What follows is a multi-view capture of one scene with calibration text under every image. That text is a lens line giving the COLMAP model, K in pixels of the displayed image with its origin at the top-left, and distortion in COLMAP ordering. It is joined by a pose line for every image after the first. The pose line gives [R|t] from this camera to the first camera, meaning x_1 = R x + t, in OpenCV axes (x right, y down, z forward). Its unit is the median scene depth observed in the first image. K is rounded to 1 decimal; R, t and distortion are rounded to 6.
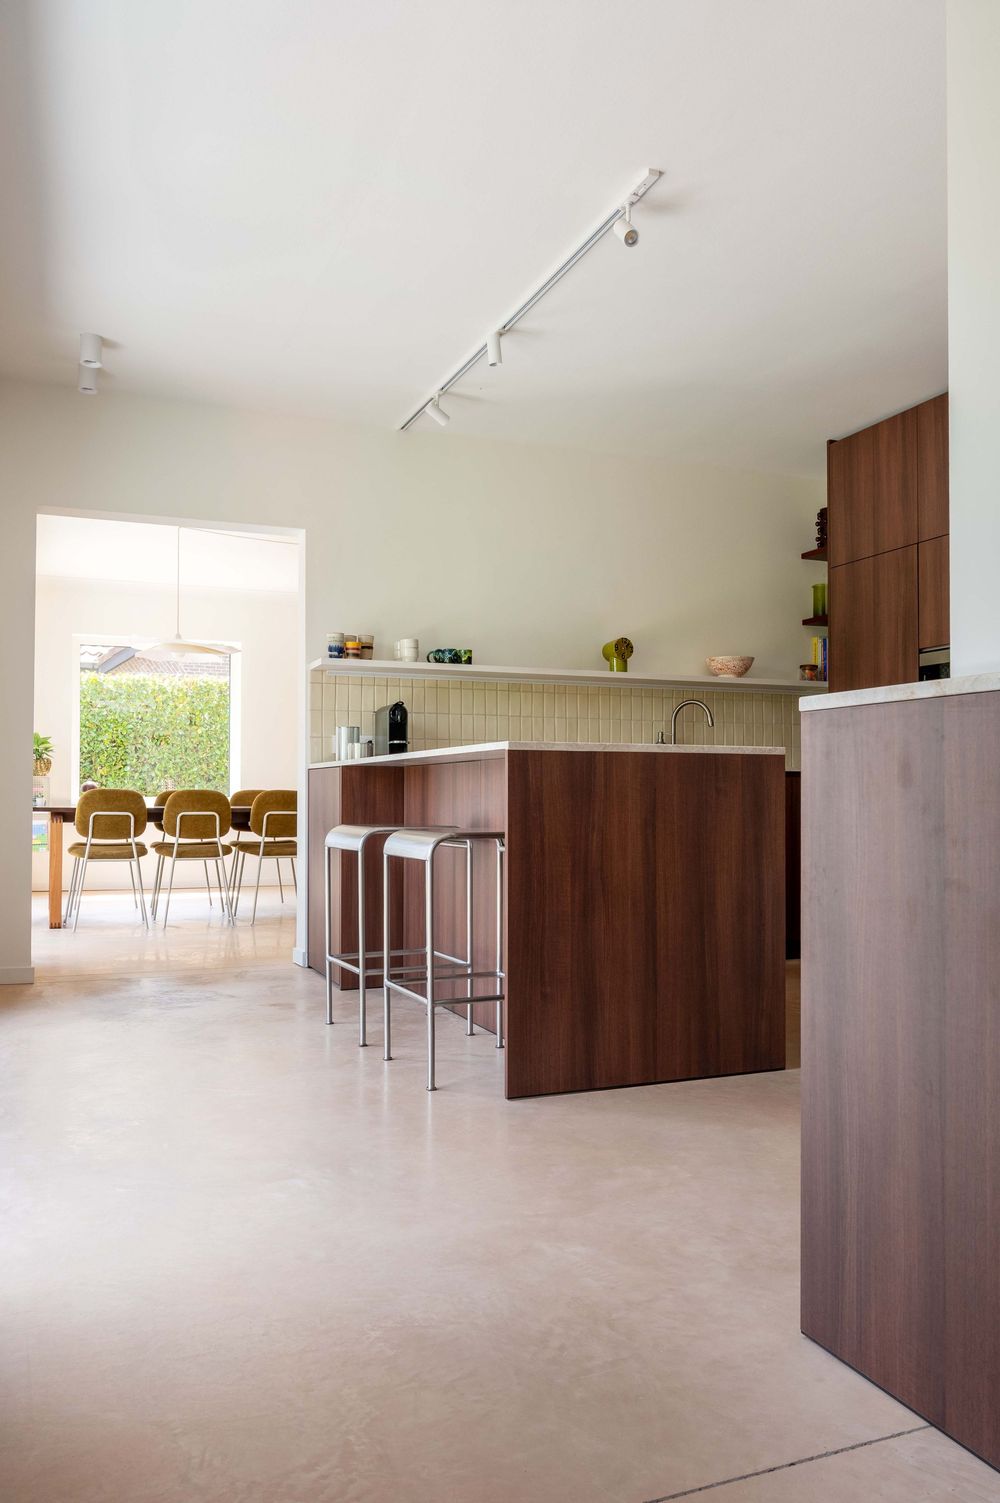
lens RADIAL K [[1099.1, 0, 500.0], [0, 1099.1, 751.5], [0, 0, 1]] dist [-0.000011, 0.001185]
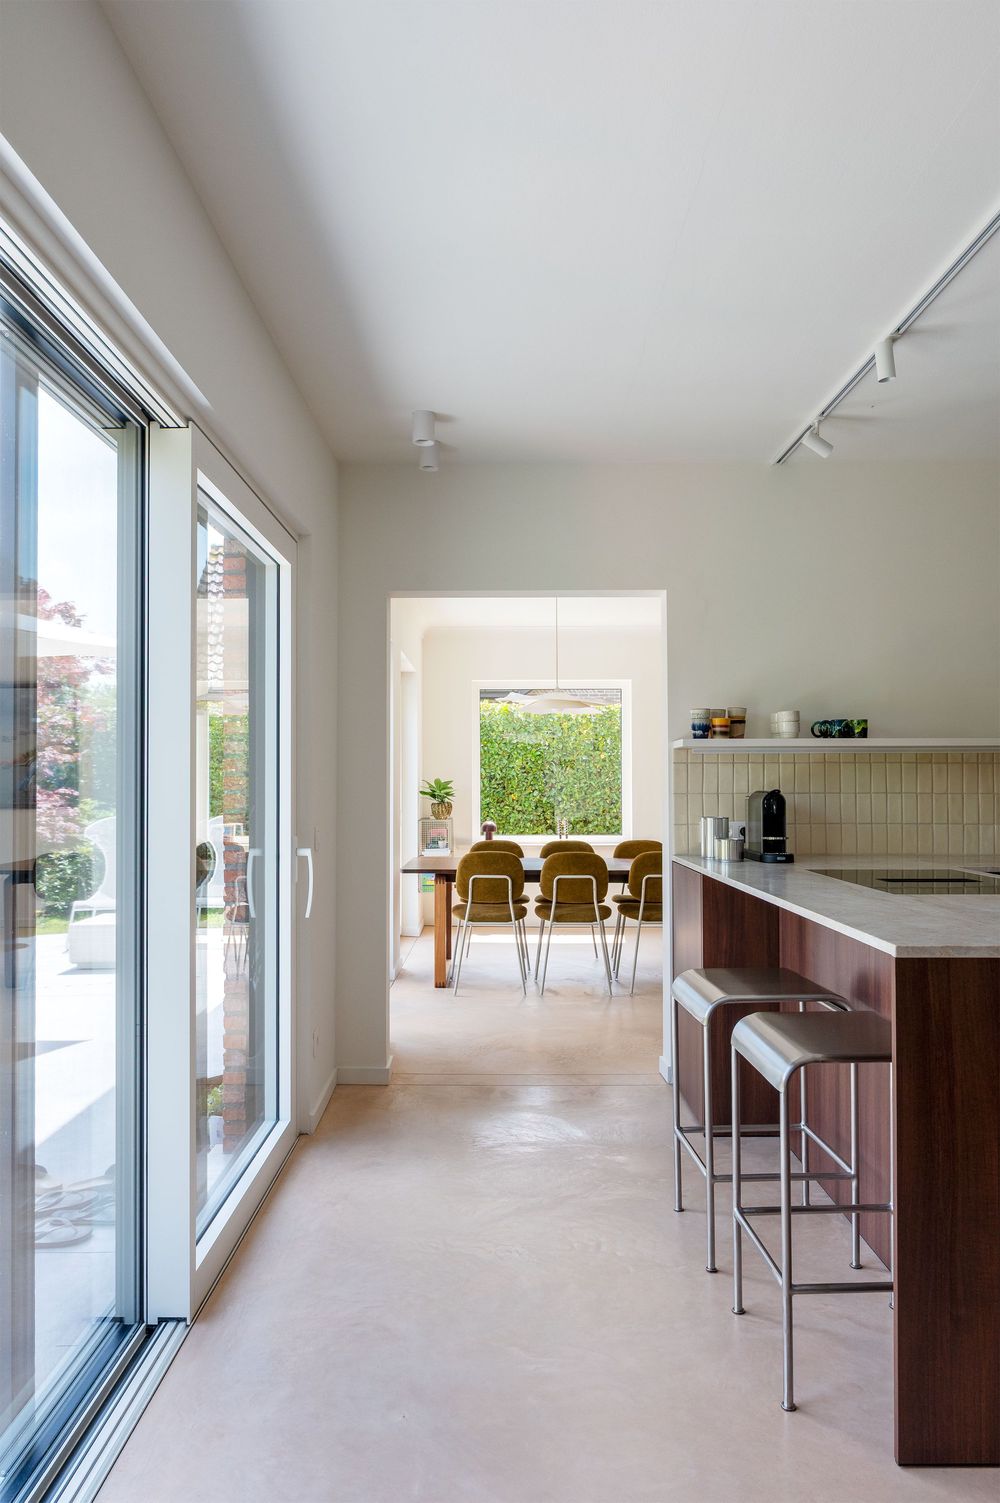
lens RADIAL K [[1043.7, 0, 491.1], [0, 1043.7, 760.4], [0, 0, 1]] dist [-0.003434, 0.001908]
pose [[0.923885, -0.009040, -0.382563, 0.013278], [0.013704, 0.999861, 0.009468, -0.073933], [0.382425, -0.013990, 0.923881, 0.163723]]
